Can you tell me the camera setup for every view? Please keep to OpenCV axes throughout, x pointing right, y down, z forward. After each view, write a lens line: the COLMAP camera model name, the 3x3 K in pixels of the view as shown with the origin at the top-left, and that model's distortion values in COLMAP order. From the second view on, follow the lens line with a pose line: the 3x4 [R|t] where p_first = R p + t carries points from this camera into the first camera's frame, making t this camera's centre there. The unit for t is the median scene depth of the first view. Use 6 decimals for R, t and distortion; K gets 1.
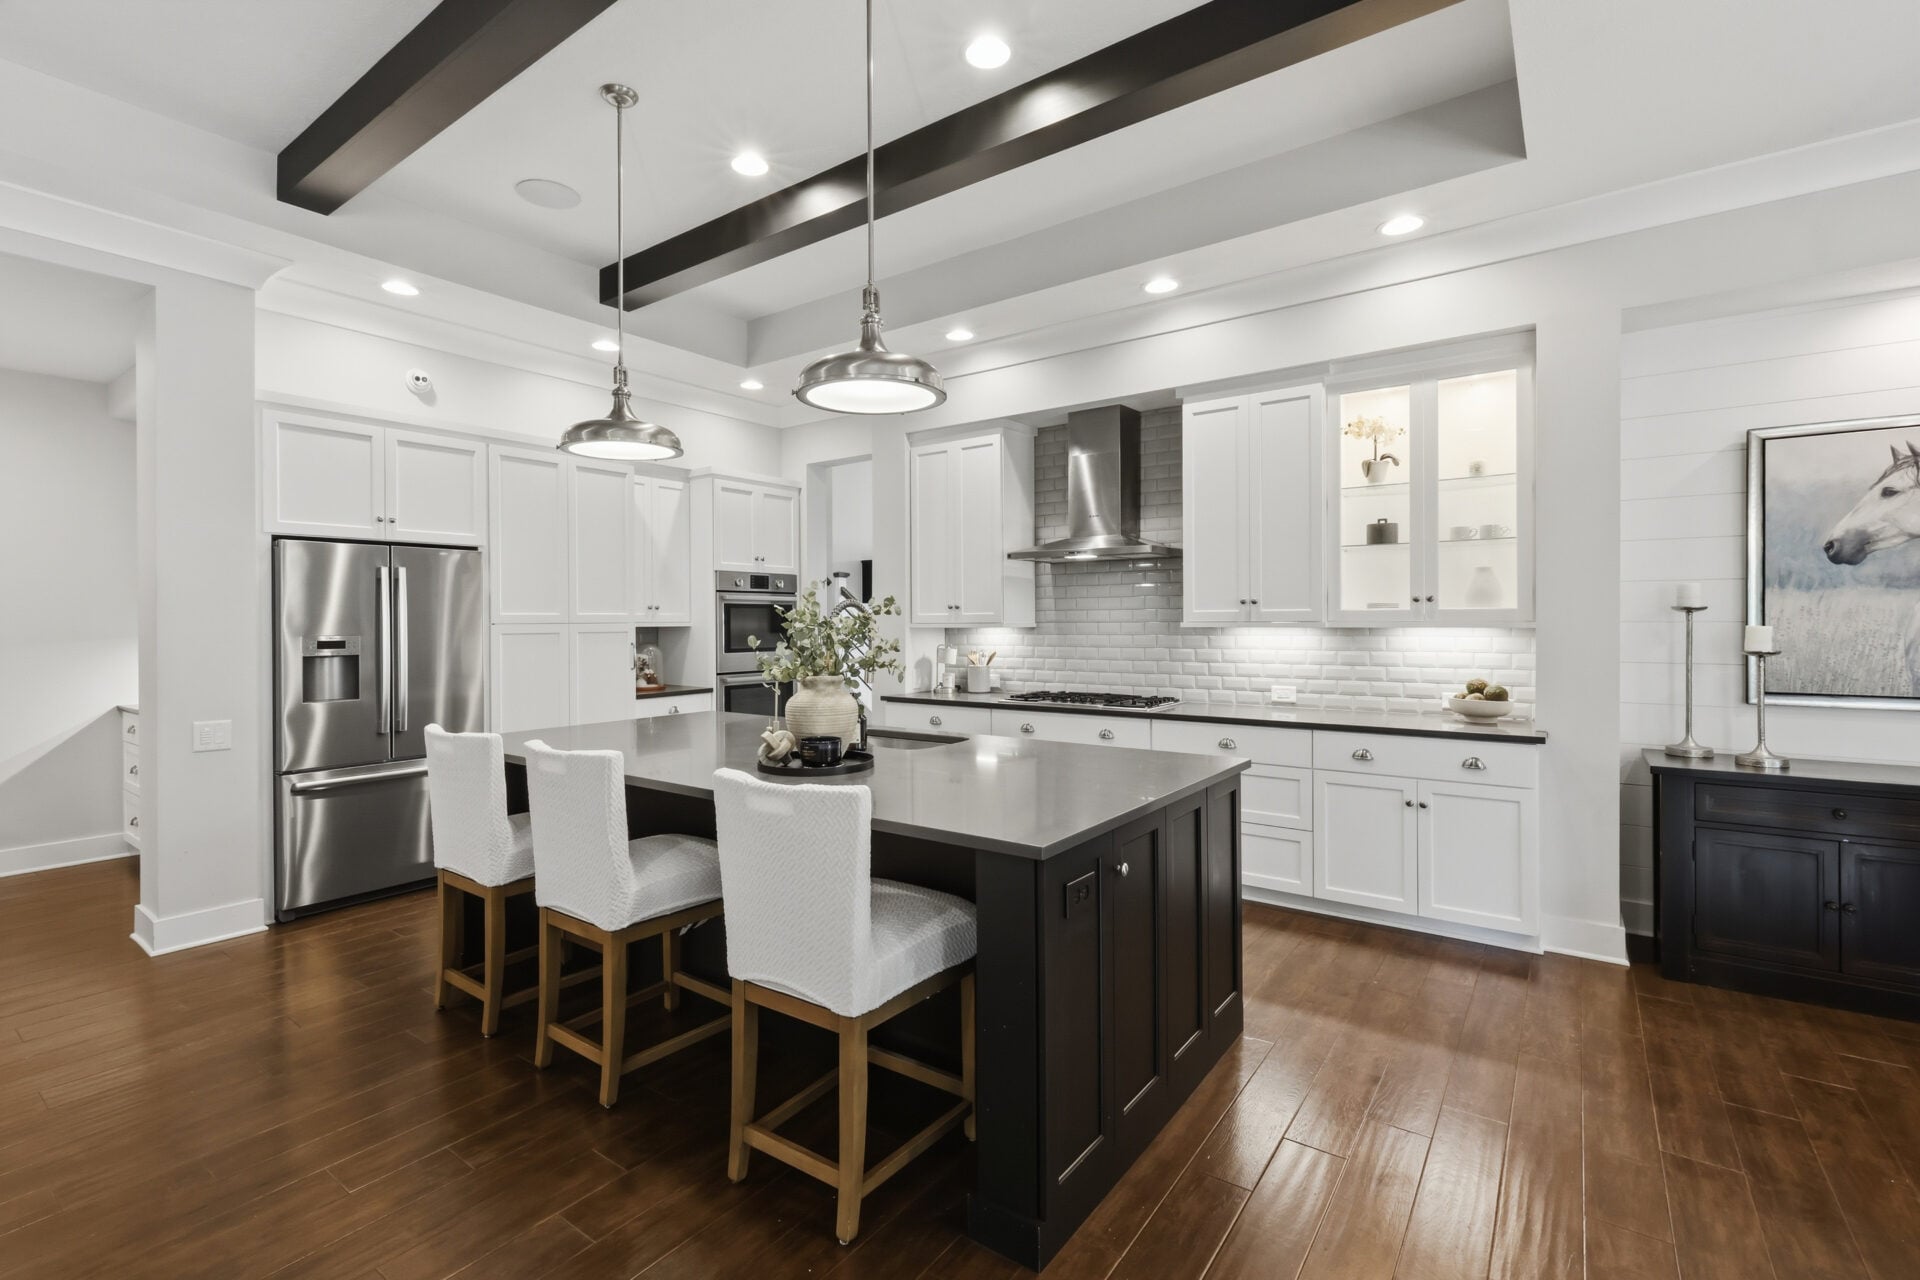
lens RADIAL K [[865.1, 0, 951.6], [0, 865.1, 620.5], [0, 0, 1]] dist [-0.000090, -0.000156]
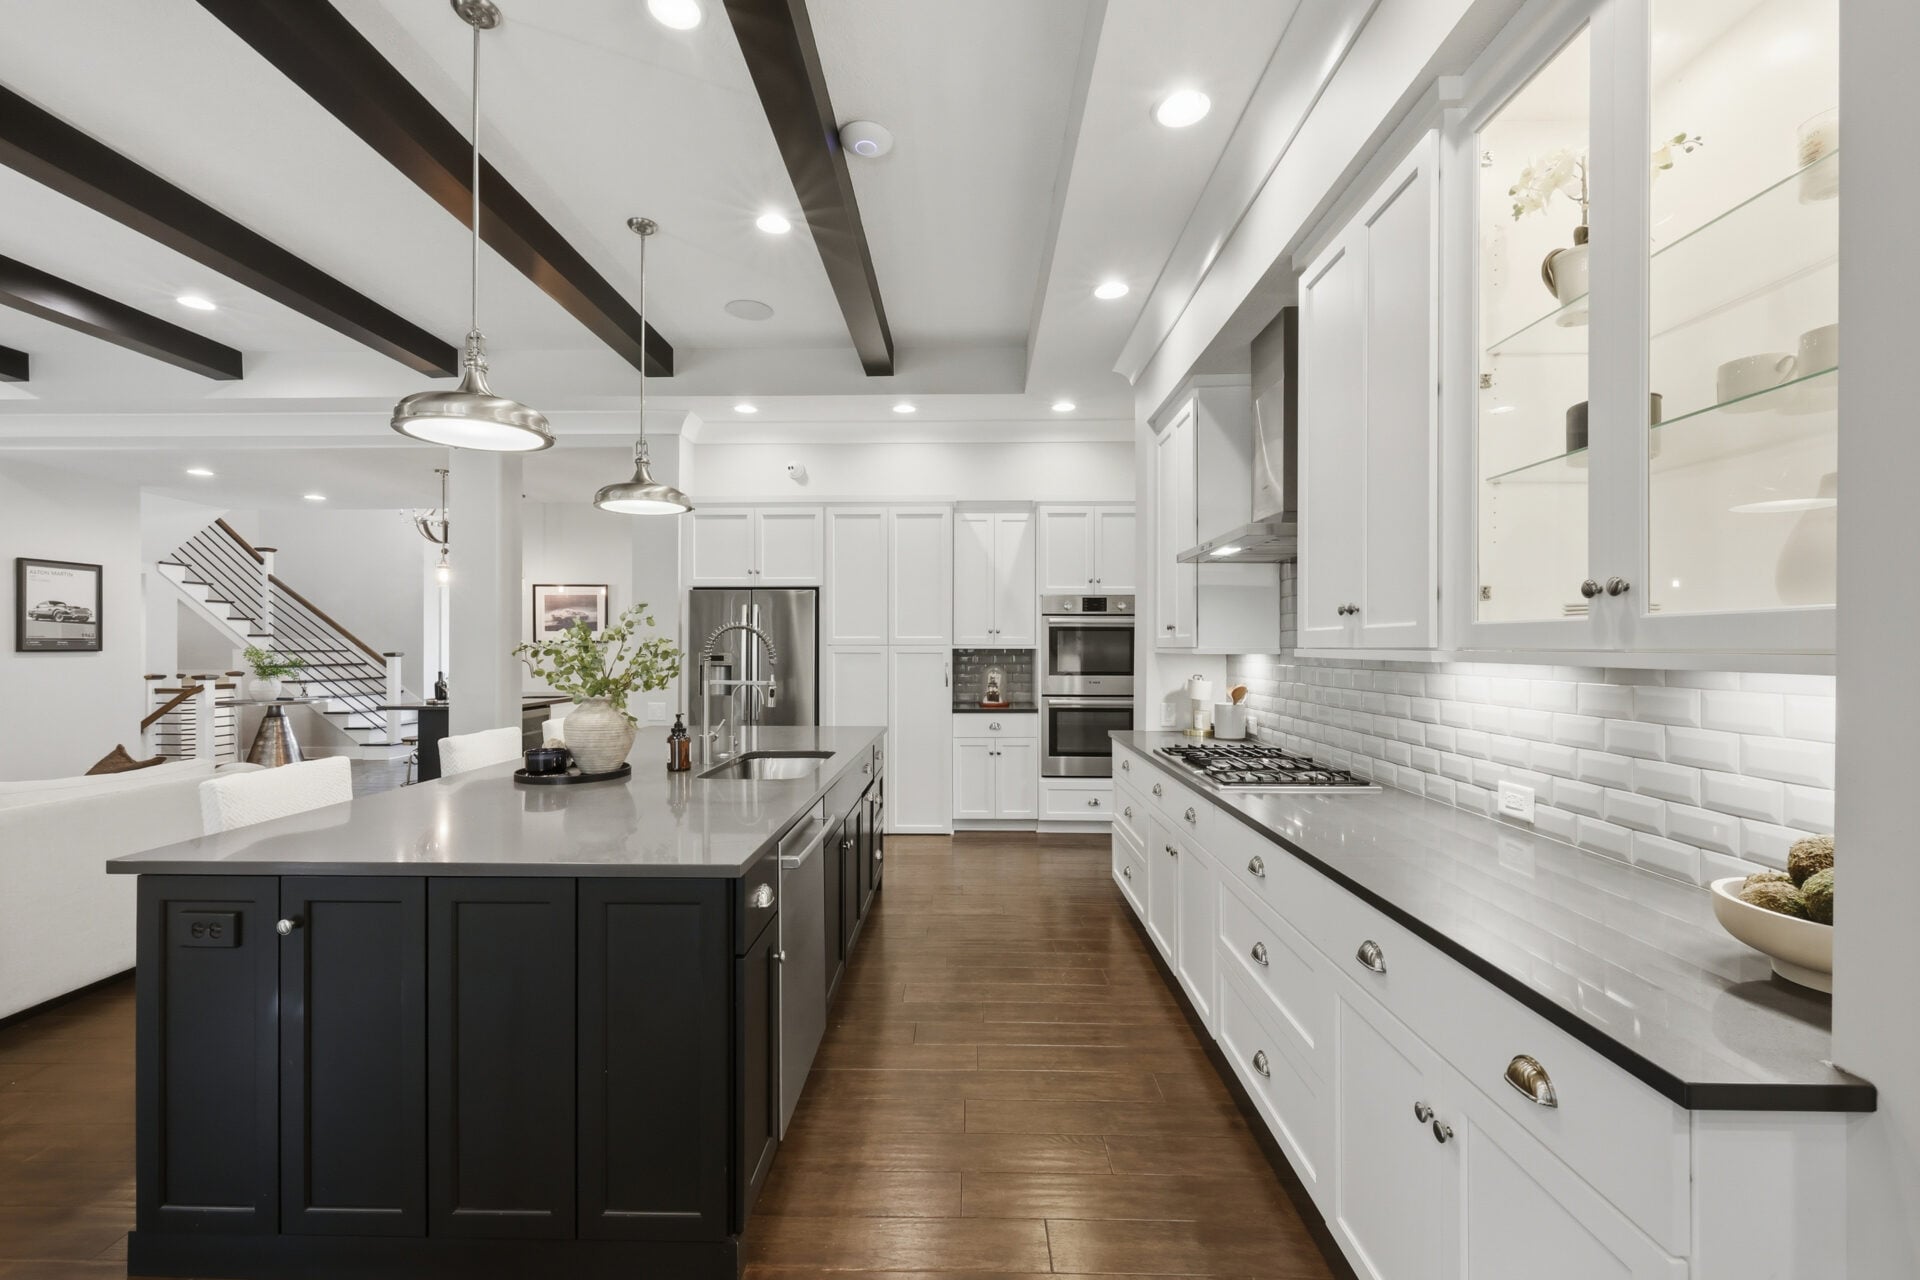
lens RADIAL K [[777.8, 0, 960.0], [0, 777.8, 640.0], [0, 0, 1]] dist [0.000726, -0.000019]
pose [[0.579753, 0.000304, -0.814792, 0.544780], [-0.004763, 0.999984, -0.003015, -0.001146], [0.814779, 0.005629, 0.579745, 0.489623]]
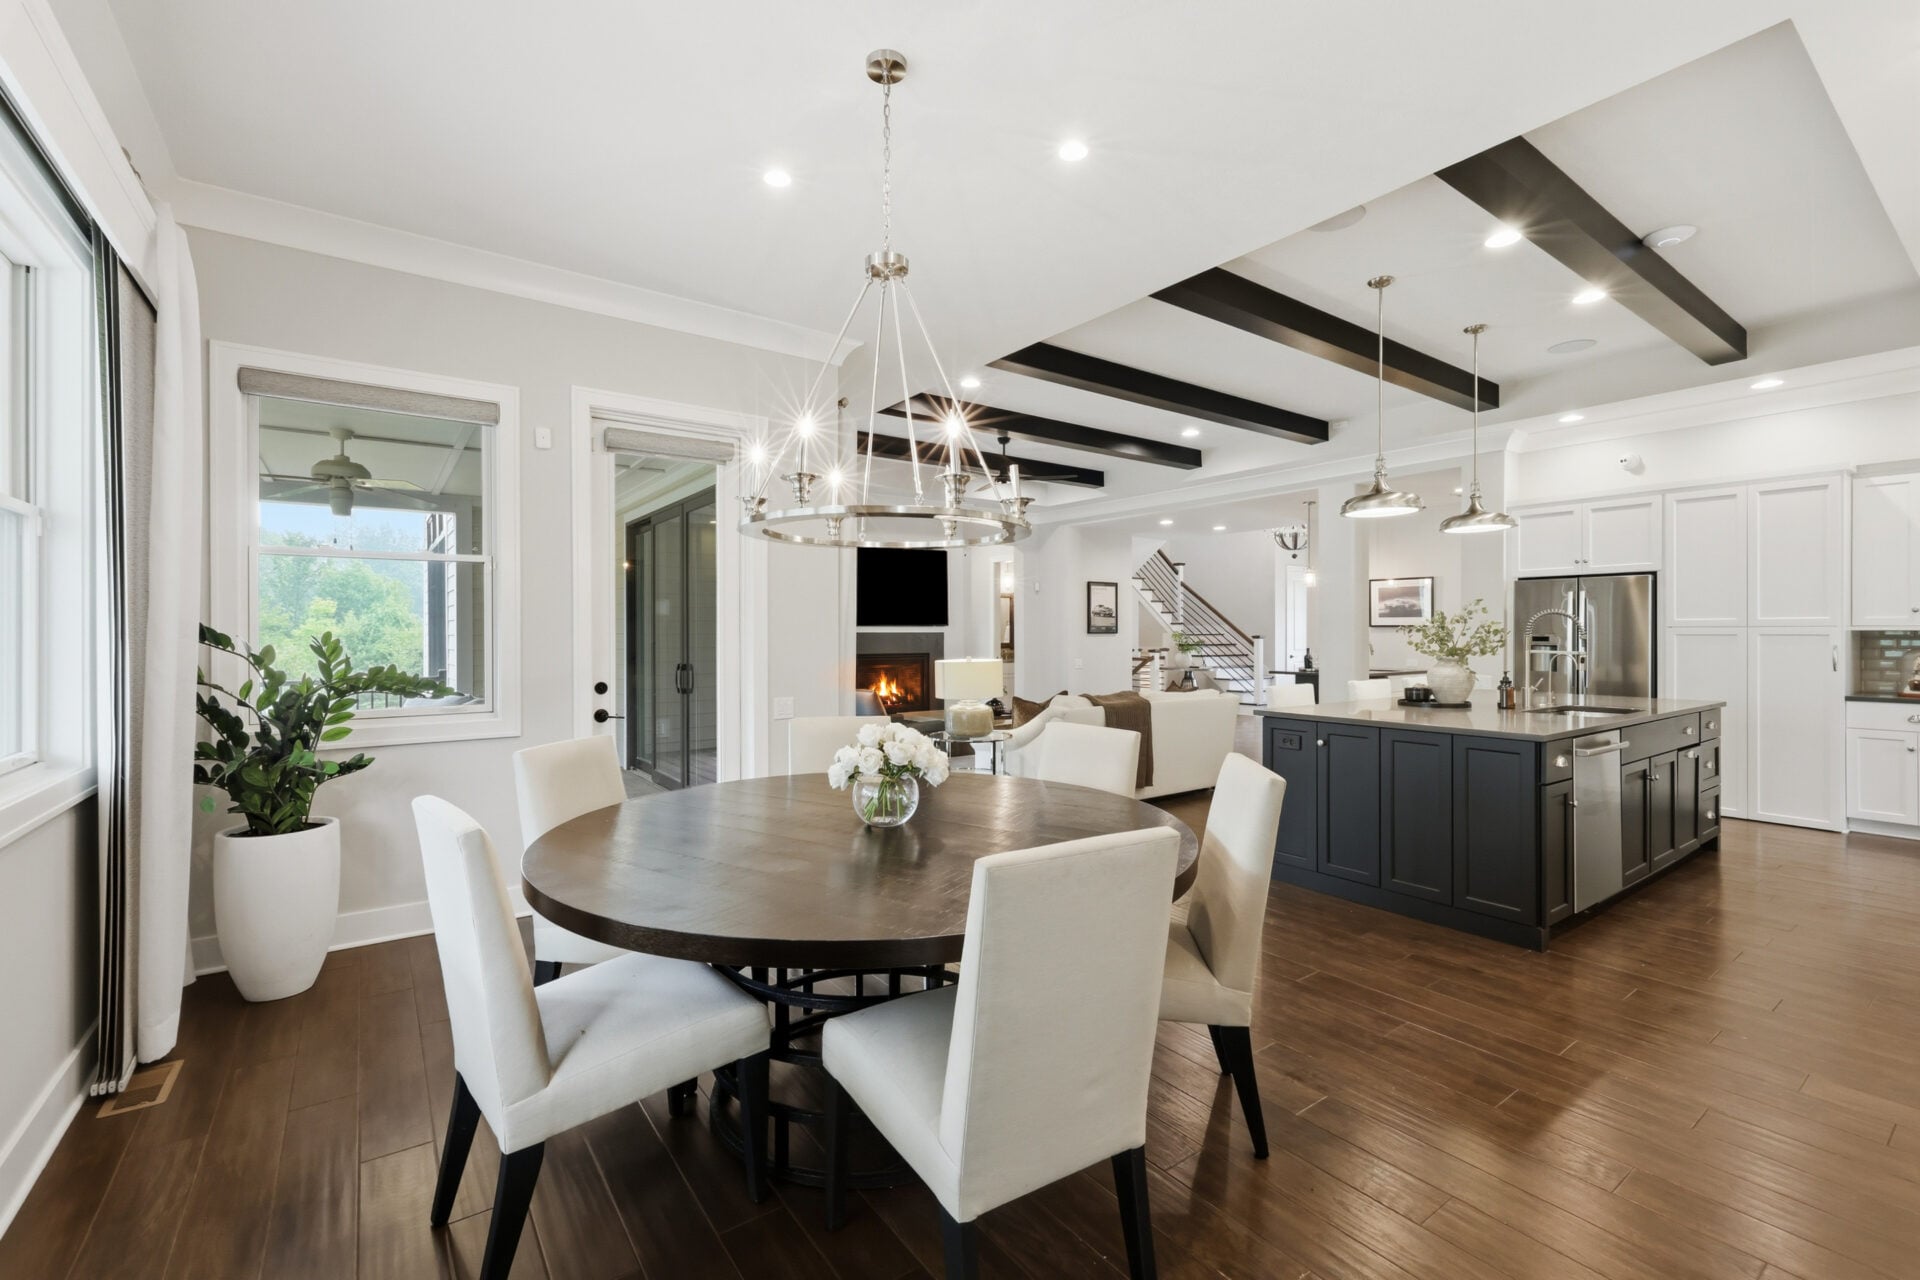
lens RADIAL K [[818.8, 0, 950.0], [0, 818.8, 632.1], [0, 0, 1]] dist [0.001042, -0.000122]
pose [[-0.315967, 0.005731, -0.948753, 1.051158], [0.000827, 0.999983, 0.005765, 0.003391], [0.948770, 0.001037, -0.315966, 0.344833]]
